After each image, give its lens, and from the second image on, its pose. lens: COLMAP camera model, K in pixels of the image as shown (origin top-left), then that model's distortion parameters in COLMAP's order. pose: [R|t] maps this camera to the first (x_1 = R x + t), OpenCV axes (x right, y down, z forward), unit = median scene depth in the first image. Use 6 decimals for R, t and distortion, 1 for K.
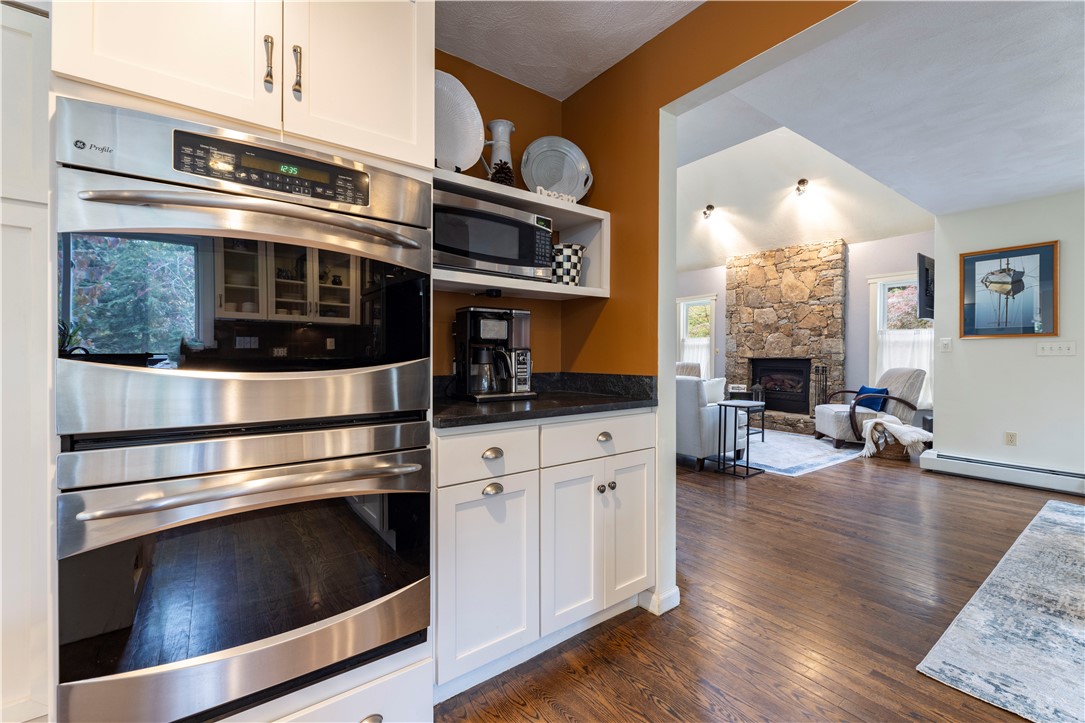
lens RADIAL K [[461.9, 0, 532.4], [0, 461.9, 358.5], [0, 0, 1]] dist [-0.001061, 0.000056]
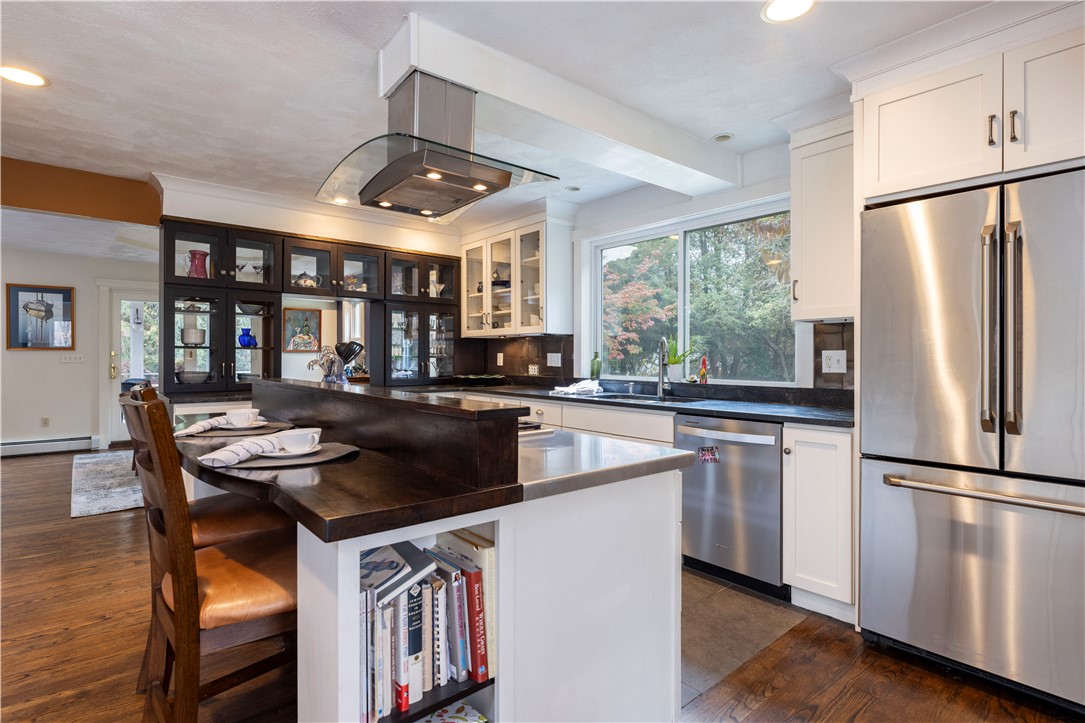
lens RADIAL K [[528.4, 0, 542.2], [0, 528.4, 355.5], [0, 0, 1]] dist [-0.000296, -0.000324]
pose [[-0.083060, 0.000474, 0.996544, -0.402234], [0.004397, 0.999990, -0.000110, -0.012746], [-0.996535, 0.004373, -0.083061, -0.219206]]
